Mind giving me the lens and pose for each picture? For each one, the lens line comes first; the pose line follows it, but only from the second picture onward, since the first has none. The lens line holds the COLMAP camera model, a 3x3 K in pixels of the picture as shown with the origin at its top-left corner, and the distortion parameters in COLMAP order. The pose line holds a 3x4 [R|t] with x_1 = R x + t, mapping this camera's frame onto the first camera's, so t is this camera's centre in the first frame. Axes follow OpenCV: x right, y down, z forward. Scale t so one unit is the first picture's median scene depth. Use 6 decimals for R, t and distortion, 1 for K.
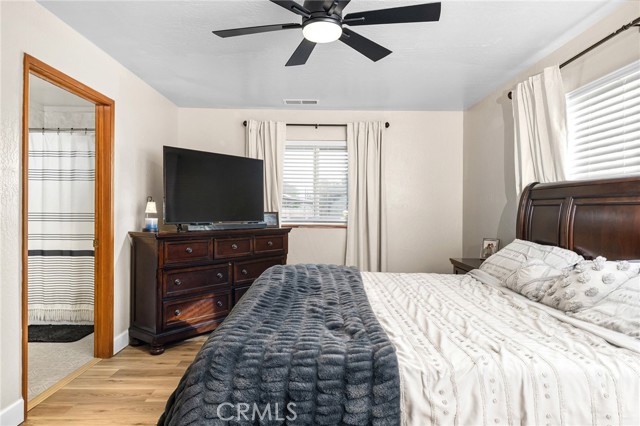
lens RADIAL K [[397.3, 0, 320.0], [0, 397.3, 213.0], [0, 0, 1]] dist [0.001670, 0.000383]
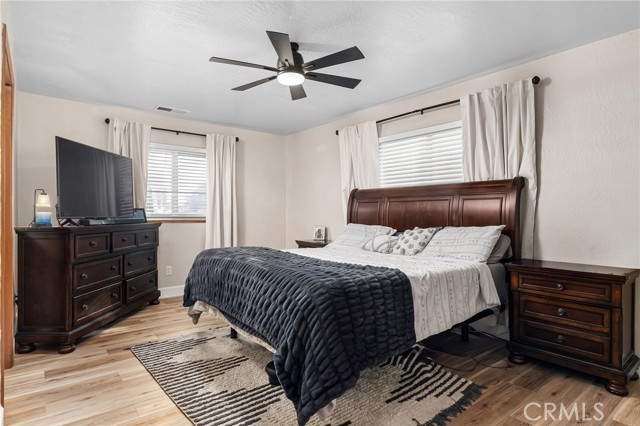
lens RADIAL K [[345.4, 0, 320.0], [0, 345.4, 213.0], [0, 0, 1]] dist [0.000457, -0.000053]
pose [[0.795790, -0.005930, 0.605544, -0.398342], [0.009377, 0.999953, -0.002531, 0.022975], [-0.605500, 0.007692, 0.795808, -0.037851]]
